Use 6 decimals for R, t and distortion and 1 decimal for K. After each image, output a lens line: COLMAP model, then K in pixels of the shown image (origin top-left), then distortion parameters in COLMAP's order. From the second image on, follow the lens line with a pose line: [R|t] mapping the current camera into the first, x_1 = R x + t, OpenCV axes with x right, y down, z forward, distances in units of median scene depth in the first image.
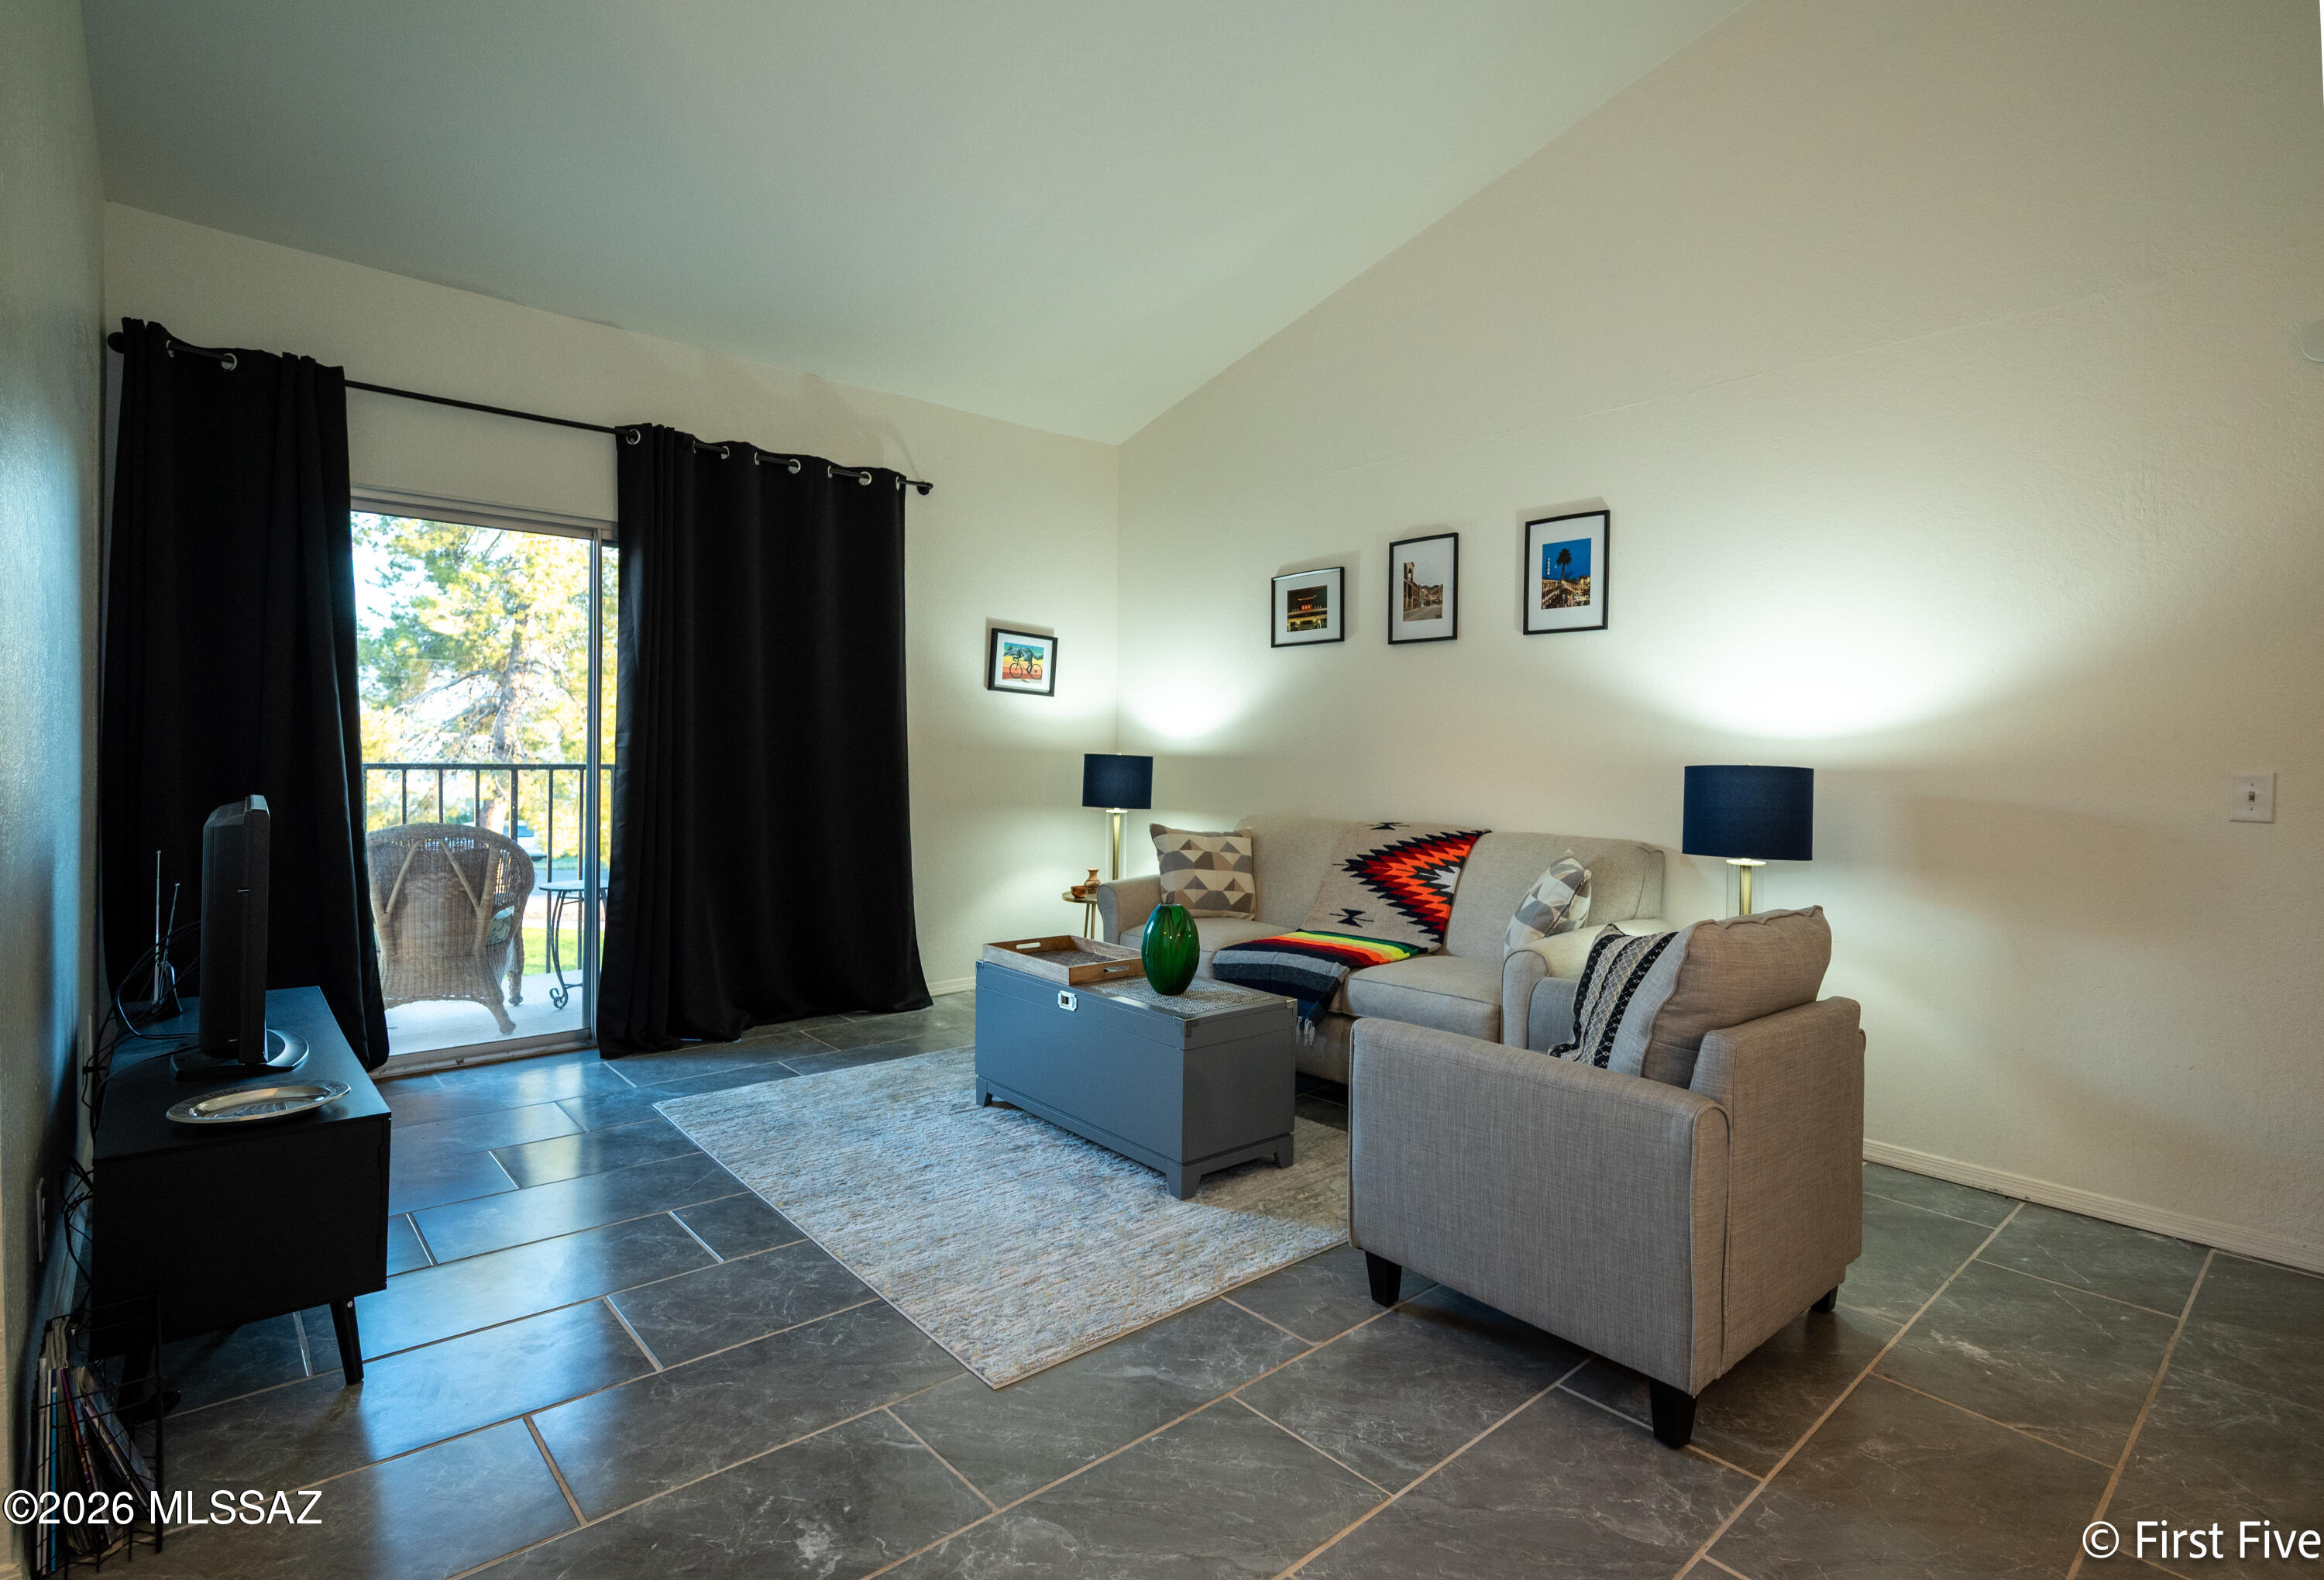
lens RADIAL K [[1110.3, 0, 1185.9], [0, 1110.3, 765.2], [0, 0, 1]] dist [0.001565, 0.000121]
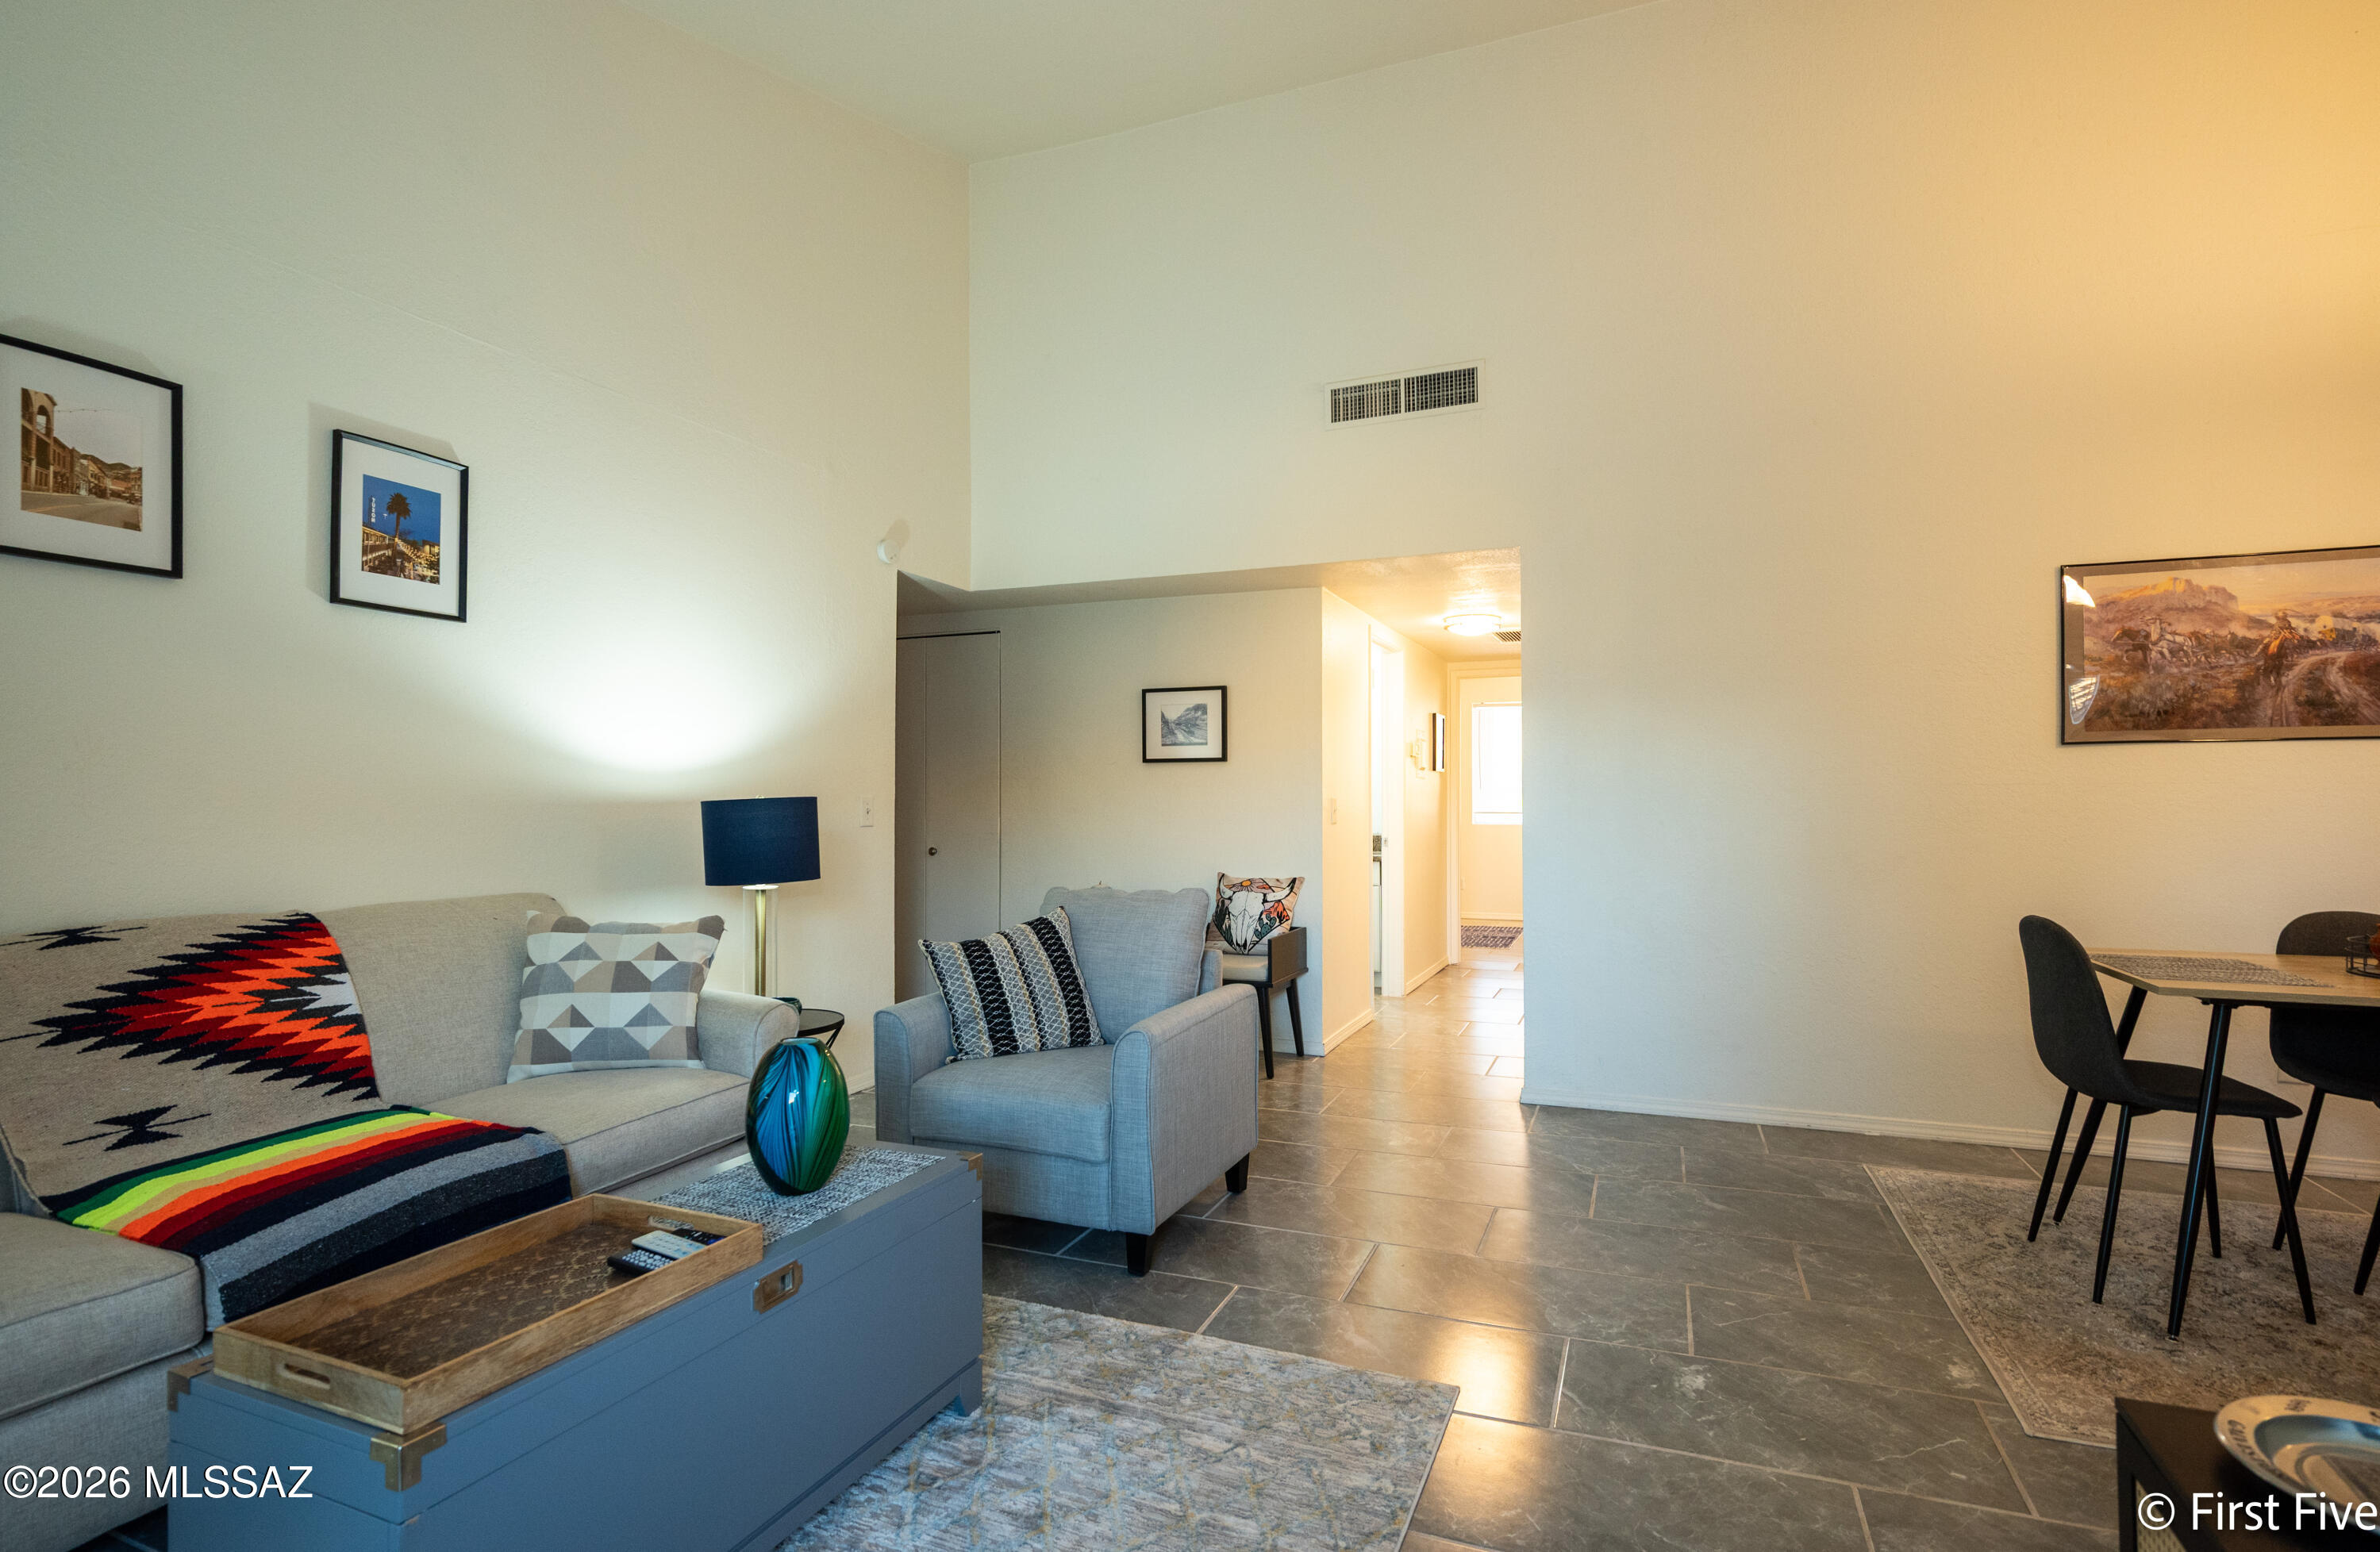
lens RADIAL K [[1121.8, 0, 1211.3], [0, 1121.8, 796.6], [0, 0, 1]] dist [-0.000259, -0.000176]
pose [[-0.432952, -0.011895, 0.901338, -0.507274], [0.007290, 0.999834, 0.016696, -0.011492], [-0.901387, 0.013799, -0.432794, 0.823776]]
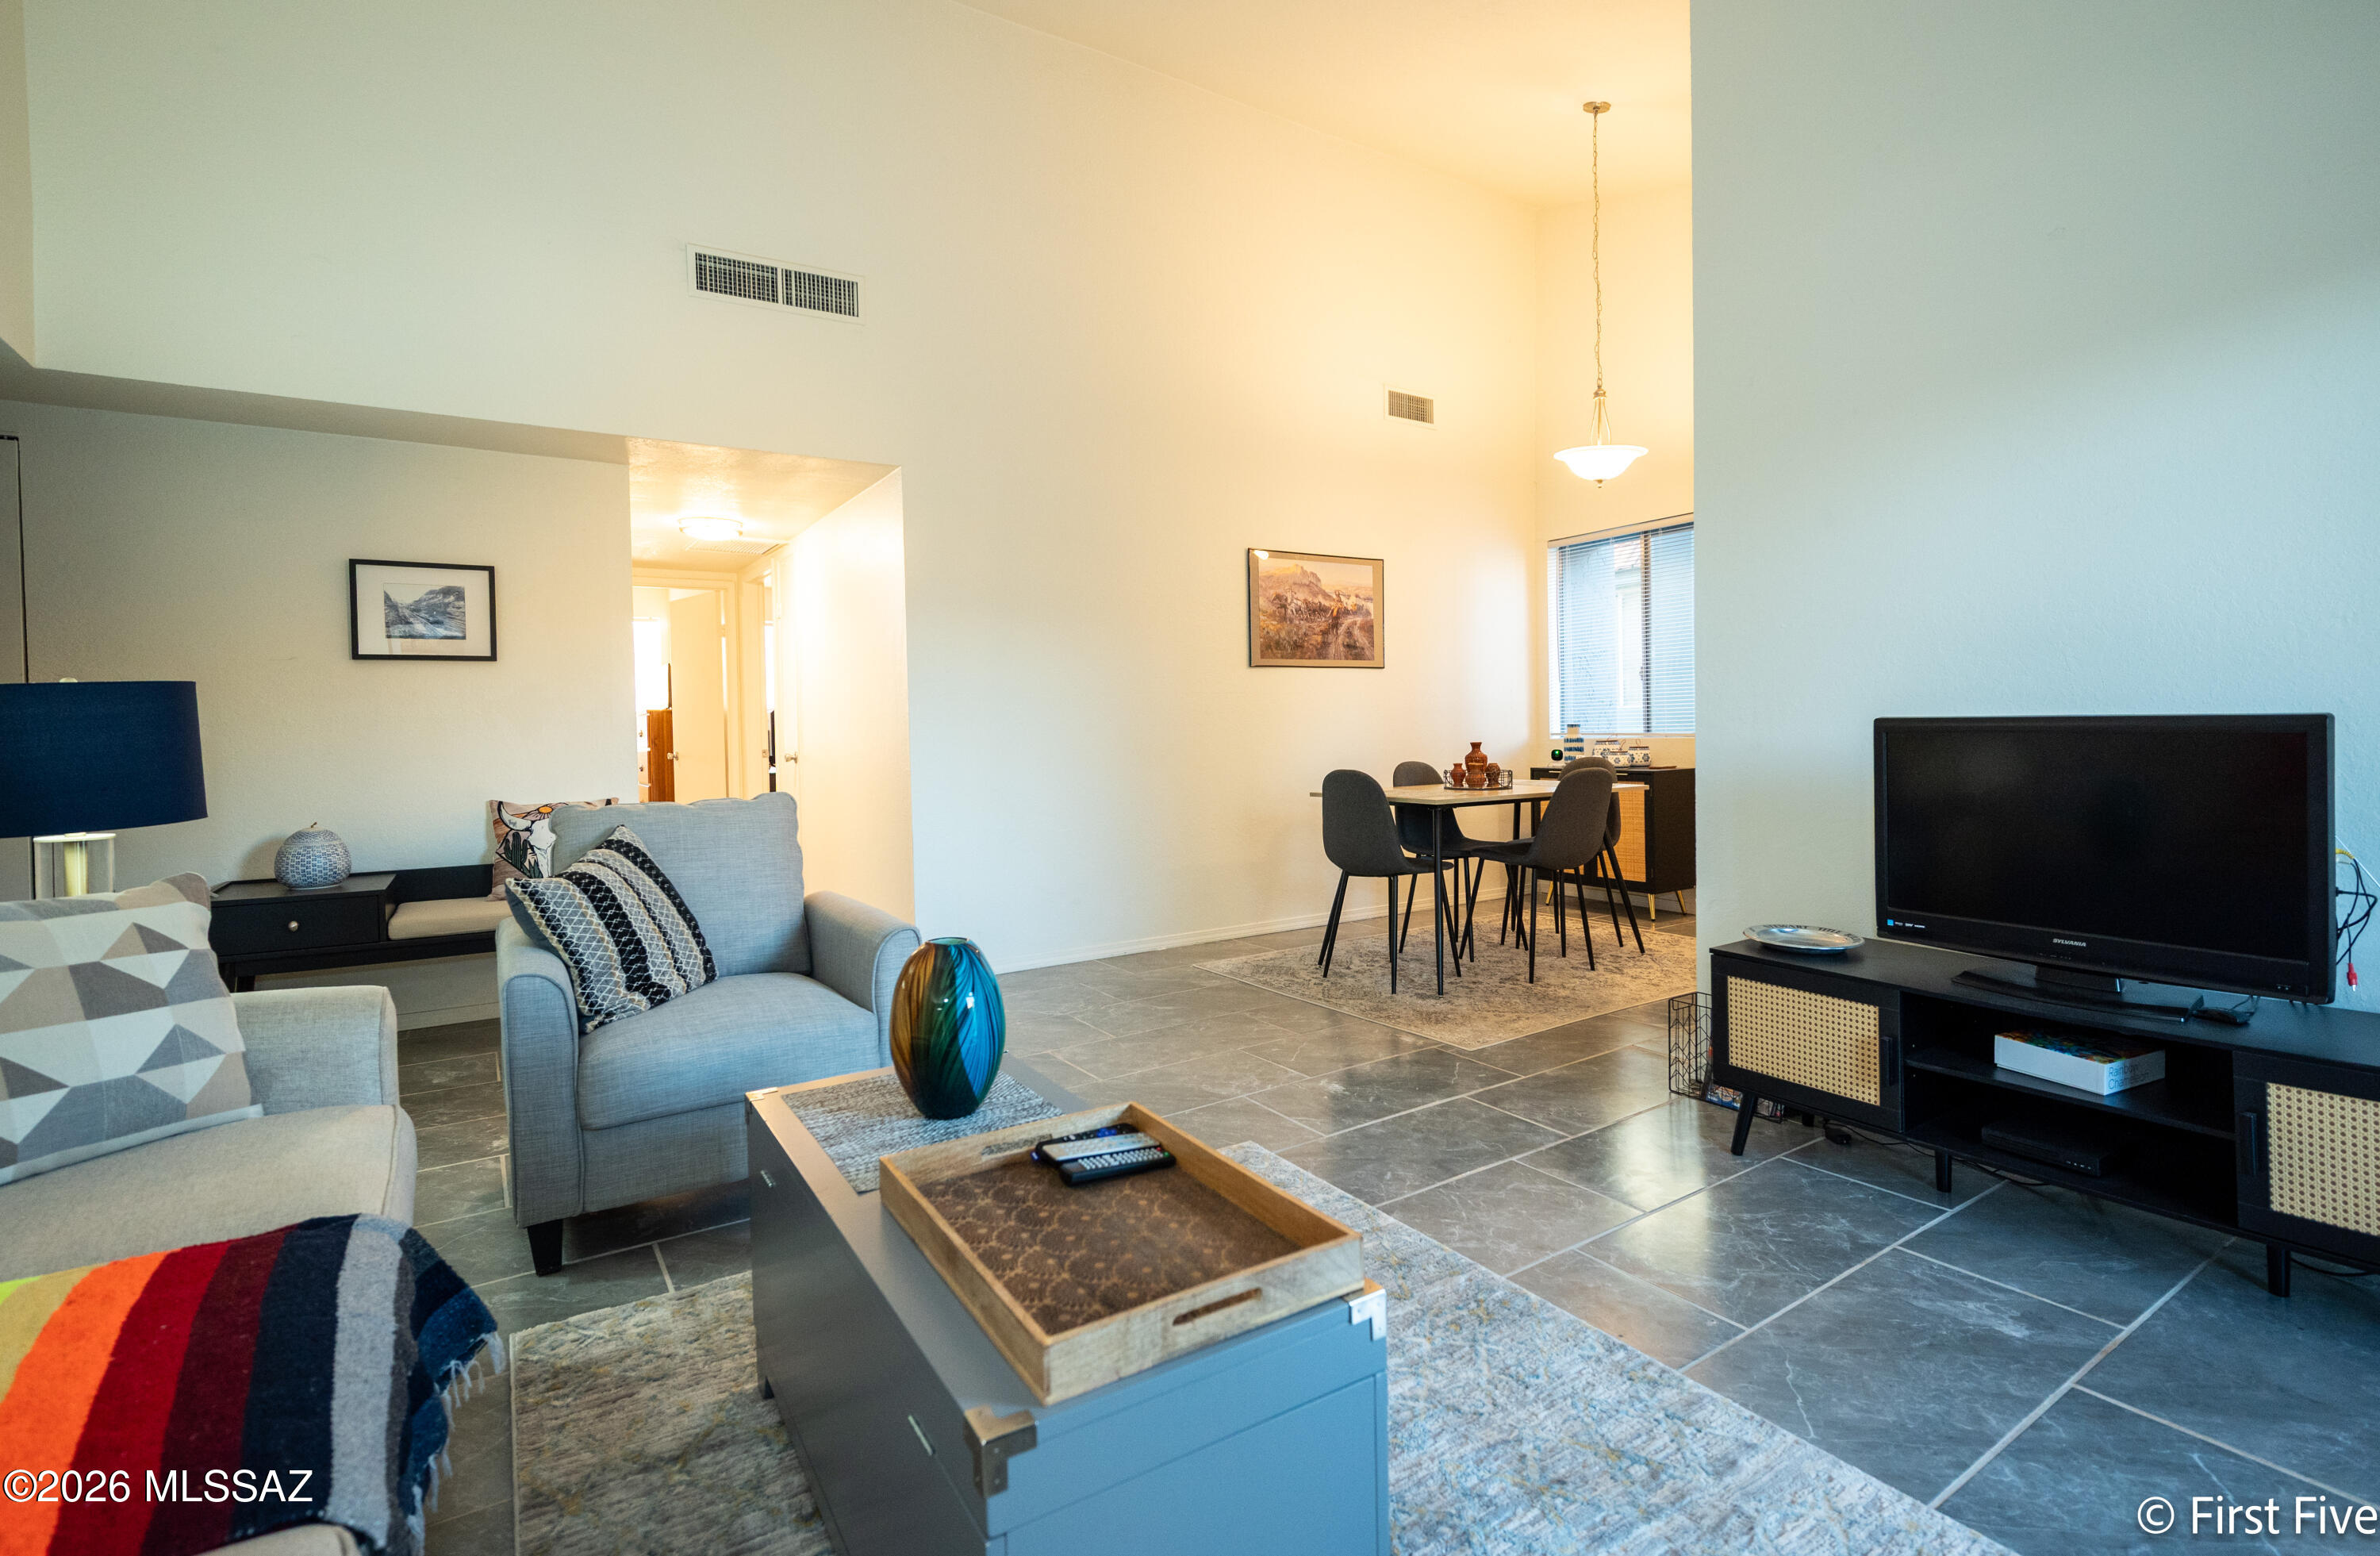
lens RADIAL K [[1121.9, 0, 1201.7], [0, 1121.9, 741.6], [0, 0, 1]] dist [0.000789, 0.000103]
pose [[-0.986373, -0.001072, 0.164519, -0.167696], [0.004244, 0.999480, 0.031961, 0.012986], [-0.164468, 0.032224, -0.985856, 1.160112]]
